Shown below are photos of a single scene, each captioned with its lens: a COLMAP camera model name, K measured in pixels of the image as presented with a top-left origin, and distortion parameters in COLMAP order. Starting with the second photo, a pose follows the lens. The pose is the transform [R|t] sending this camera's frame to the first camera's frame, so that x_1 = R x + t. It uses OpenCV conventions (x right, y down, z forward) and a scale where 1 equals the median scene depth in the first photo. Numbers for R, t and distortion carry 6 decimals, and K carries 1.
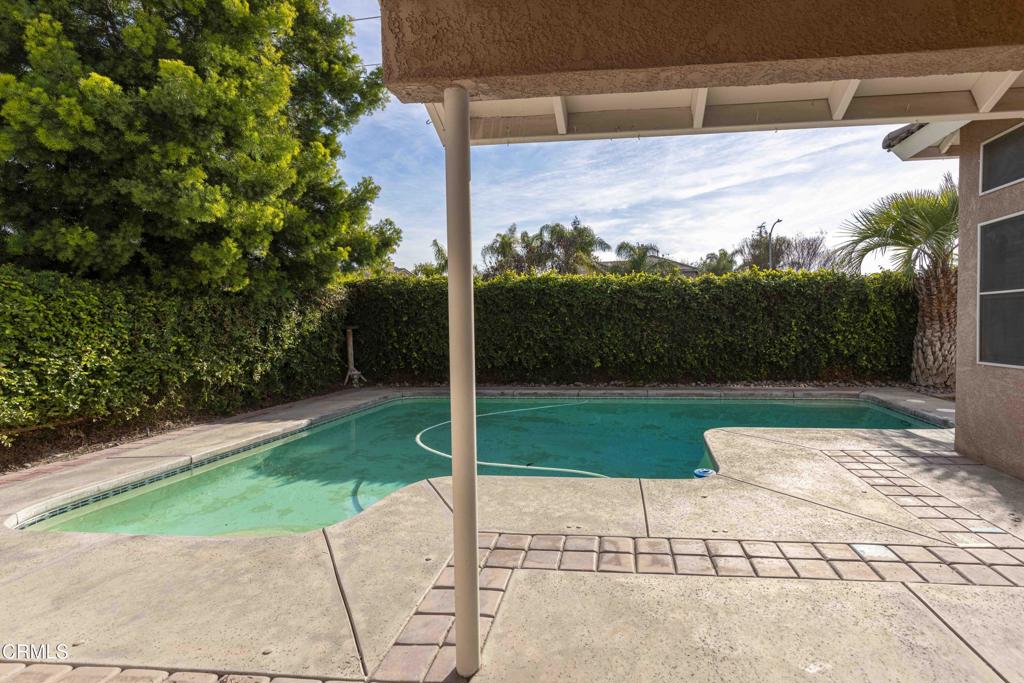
lens RADIAL K [[480.1, 0, 543.2], [0, 480.1, 328.2], [0, 0, 1]] dist [0.011110, -0.003658]
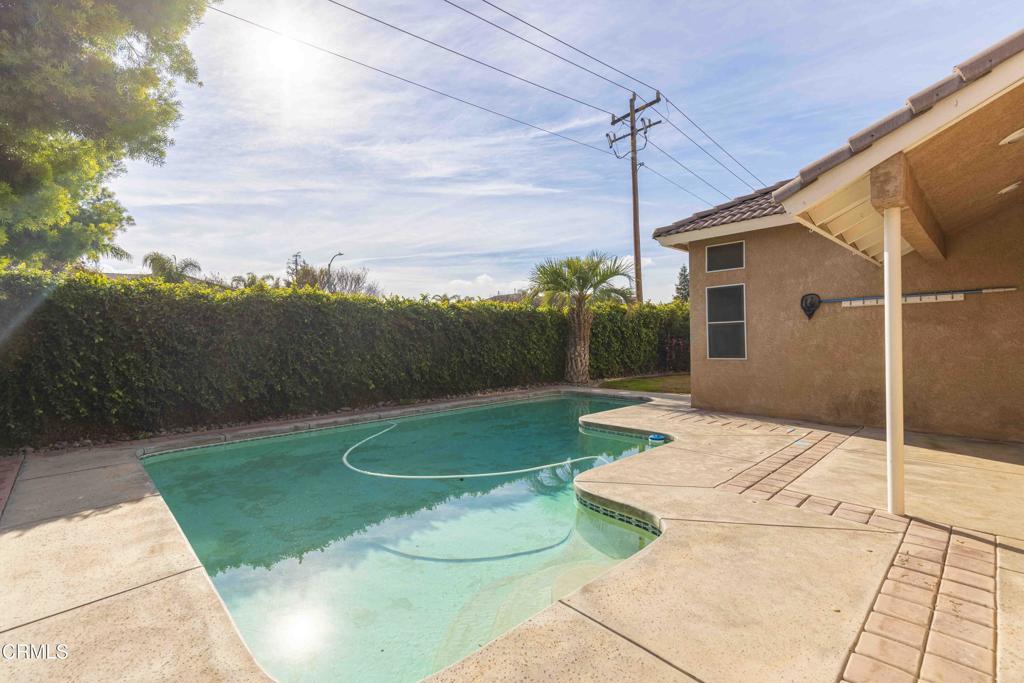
lens RADIAL K [[480.1, 0, 491.7], [0, 480.1, 336.9], [0, 0, 1]] dist [0.011110, -0.003658]
pose [[0.643872, 0.005357, 0.765115, -0.556011], [0.023170, 0.999380, -0.026496, 0.007320], [-0.764782, 0.034788, 0.643349, 0.206641]]
